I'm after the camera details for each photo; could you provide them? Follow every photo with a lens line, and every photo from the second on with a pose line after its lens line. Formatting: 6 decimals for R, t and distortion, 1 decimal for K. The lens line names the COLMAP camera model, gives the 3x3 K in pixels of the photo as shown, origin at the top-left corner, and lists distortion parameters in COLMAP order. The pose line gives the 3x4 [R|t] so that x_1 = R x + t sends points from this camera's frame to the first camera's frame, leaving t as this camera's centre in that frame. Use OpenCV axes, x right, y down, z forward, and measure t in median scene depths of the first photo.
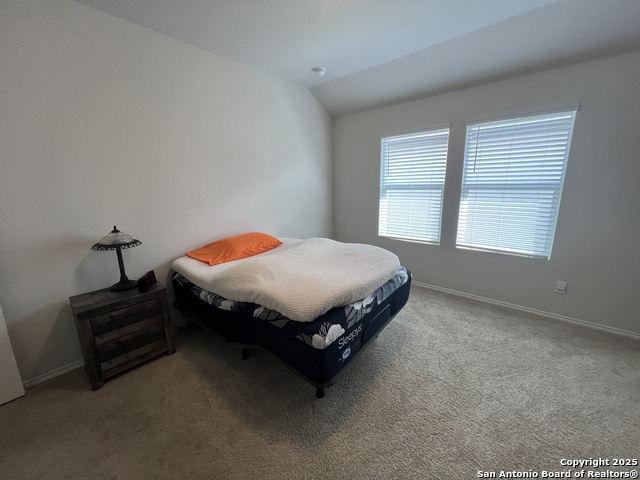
lens RADIAL K [[255.6, 0, 319.3], [0, 255.6, 237.6], [0, 0, 1]] dist [-0.001864, -0.000086]
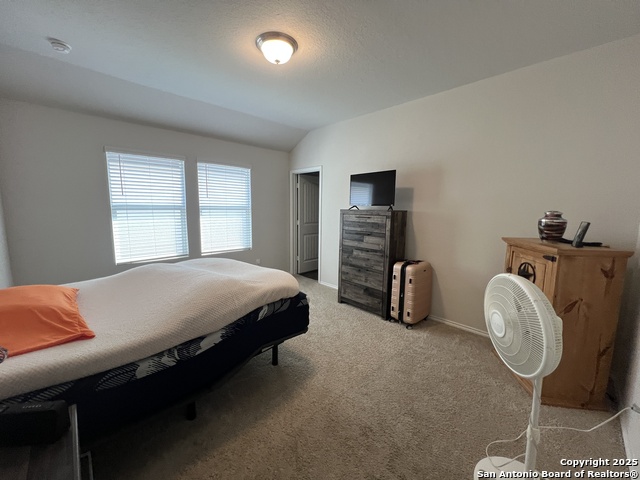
lens RADIAL K [[255.6, 0, 323.6], [0, 255.6, 237.1], [0, 0, 1]] dist [-0.001864, -0.000086]
pose [[0.079252, -0.103927, 0.991422, -0.840933], [0.188928, 0.978091, 0.087427, -0.057816], [-0.978788, 0.180378, 0.097151, 0.355941]]
